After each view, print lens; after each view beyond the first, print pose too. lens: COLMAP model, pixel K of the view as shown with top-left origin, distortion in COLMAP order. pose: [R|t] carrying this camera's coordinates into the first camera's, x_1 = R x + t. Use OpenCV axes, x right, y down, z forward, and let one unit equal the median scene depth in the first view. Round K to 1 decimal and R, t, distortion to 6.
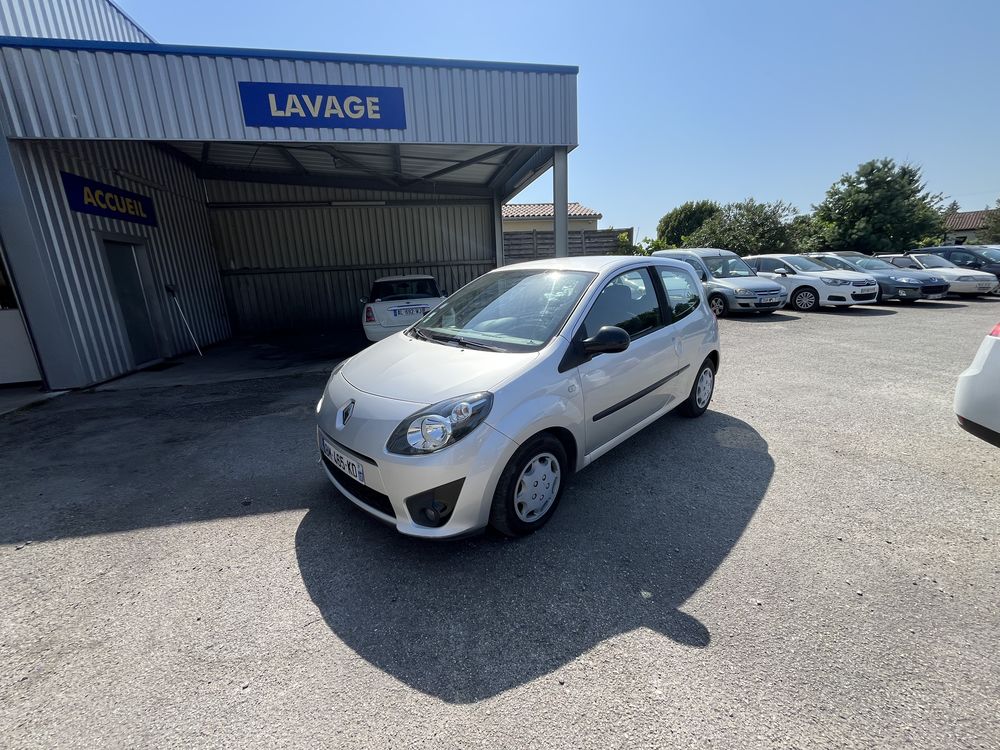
lens RADIAL K [[400.0, 0, 495.6], [0, 400.0, 380.4], [0, 0, 1]] dist [-0.003769, -0.000443]
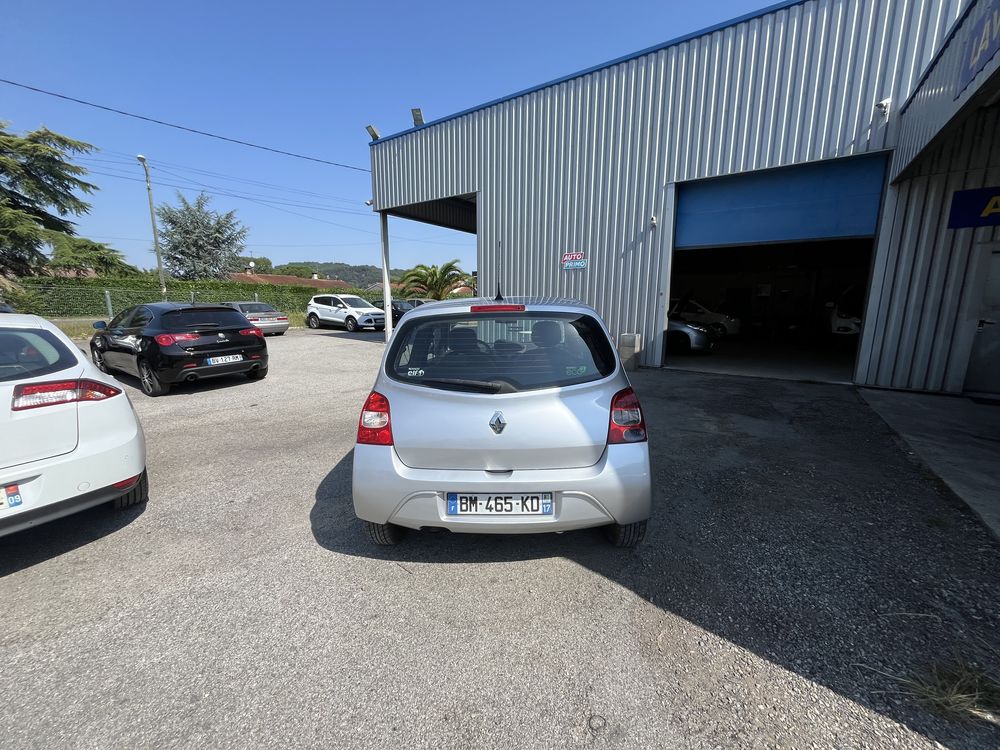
lens RADIAL K [[400.0, 0, 498.2], [0, 400.0, 380.8], [0, 0, 1]] dist [-0.003769, -0.000443]
pose [[-0.721130, 0.174460, -0.670473, 0.557301], [-0.147608, 0.906862, 0.394731, -0.315306], [0.676892, 0.383620, -0.628214, 1.043038]]
